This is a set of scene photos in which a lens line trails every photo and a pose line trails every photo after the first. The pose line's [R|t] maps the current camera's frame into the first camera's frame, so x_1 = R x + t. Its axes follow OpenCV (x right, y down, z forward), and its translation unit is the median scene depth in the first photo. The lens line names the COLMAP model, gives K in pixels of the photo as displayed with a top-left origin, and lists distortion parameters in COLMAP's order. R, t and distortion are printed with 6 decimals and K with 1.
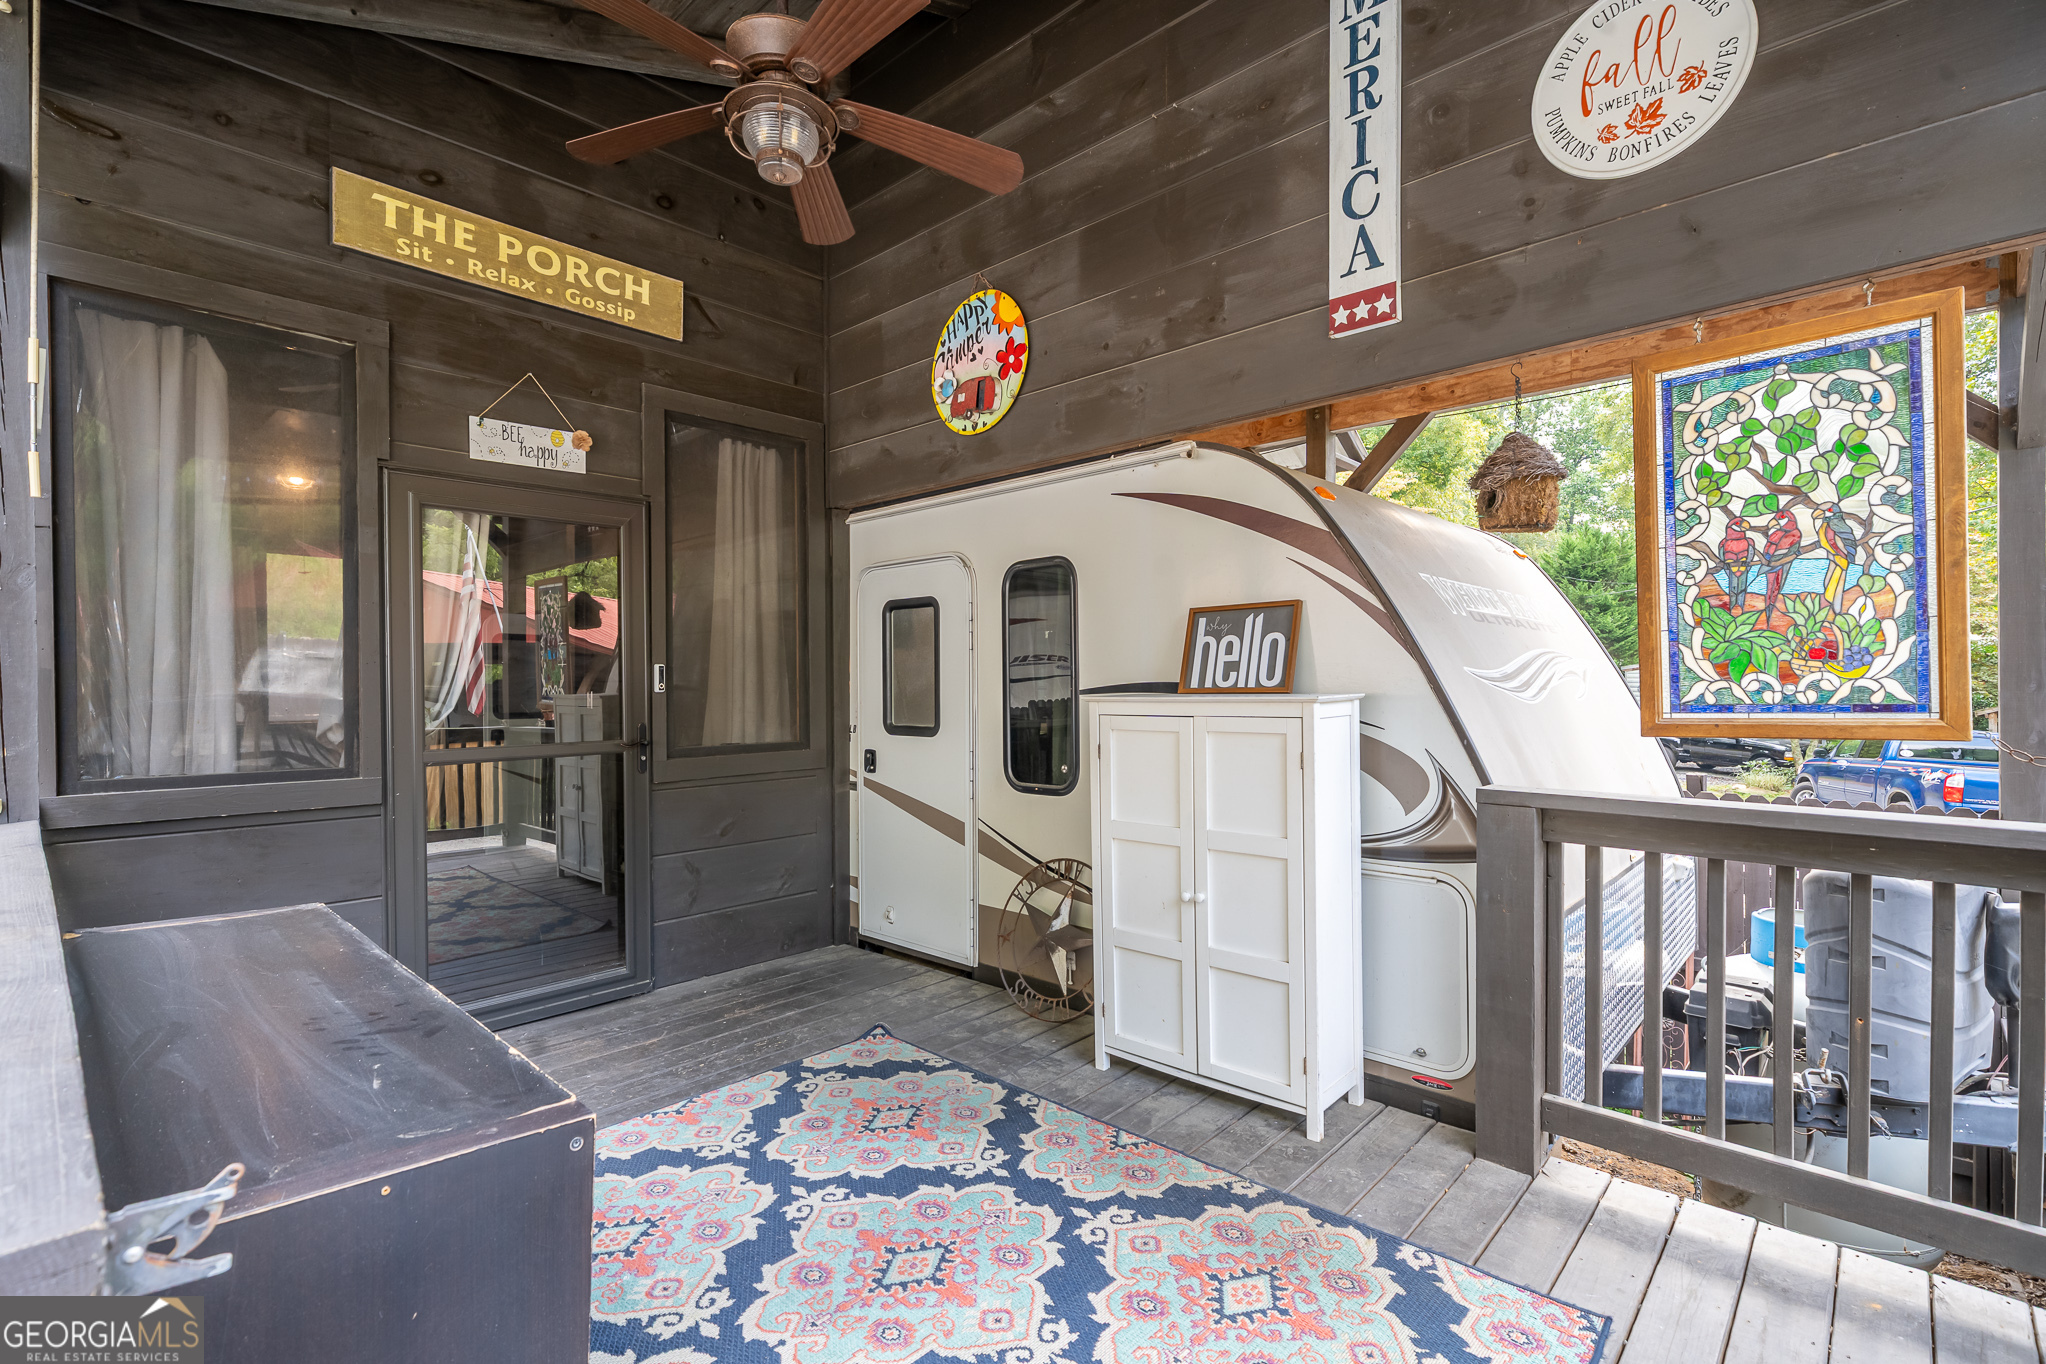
lens RADIAL K [[951.2, 0, 1018.7], [0, 951.2, 688.4], [0, 0, 1]] dist [0.002630, 0.000389]
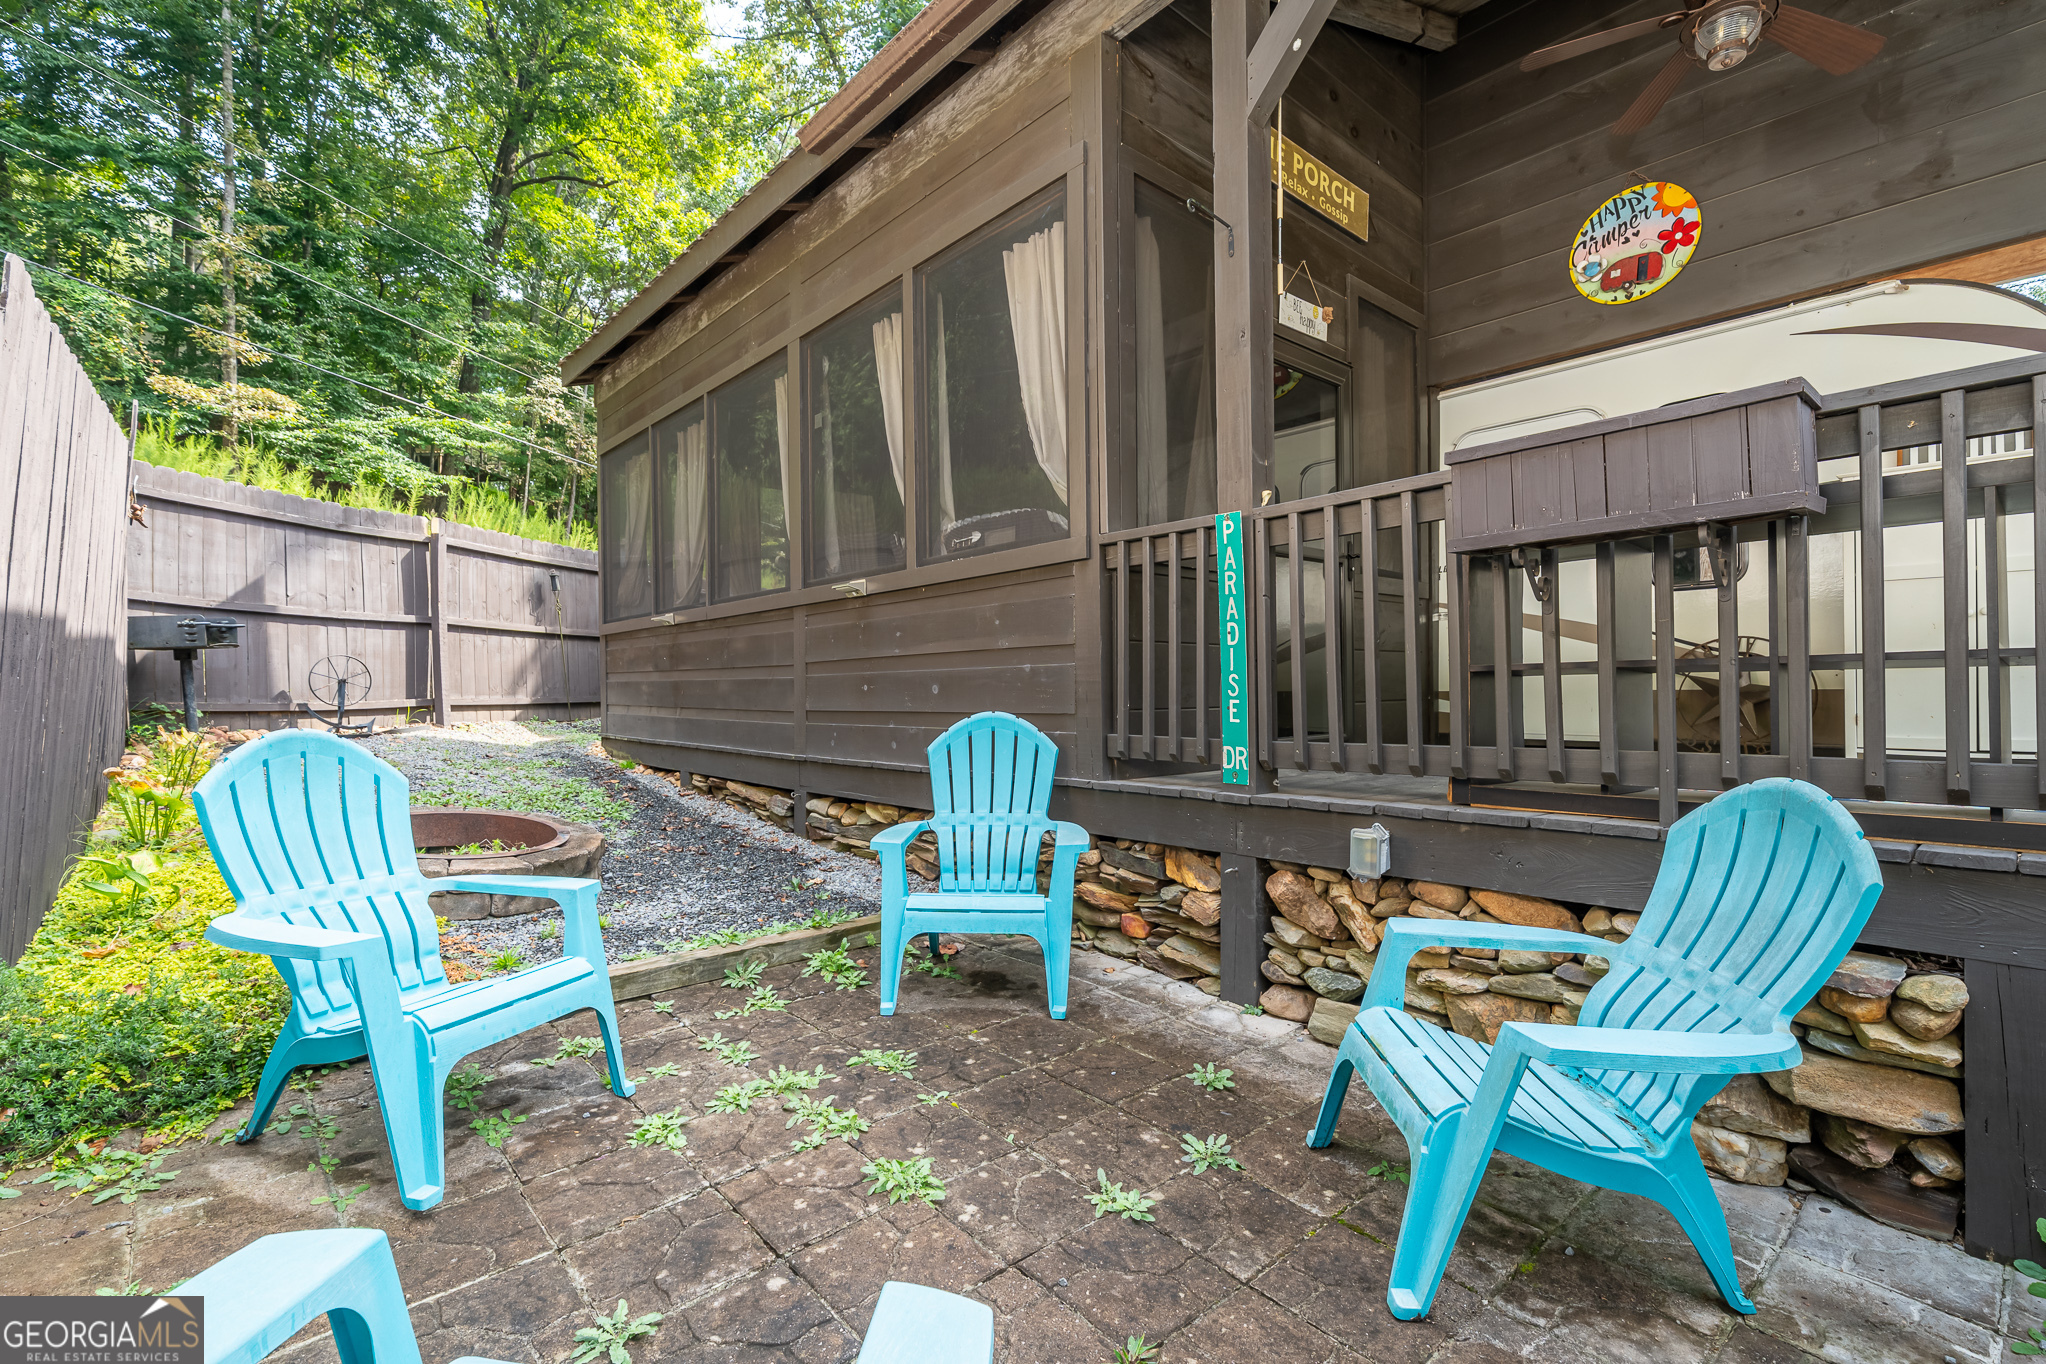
lens RADIAL K [[910.1, 0, 1023.3], [0, 910.1, 680.5], [0, 0, 1]] dist [-0.000282, -0.000261]
pose [[0.995802, -0.004080, -0.091444, -0.738895], [0.003980, 0.999991, -0.001272, 0.227749], [0.091449, 0.000903, 0.995809, -0.254373]]
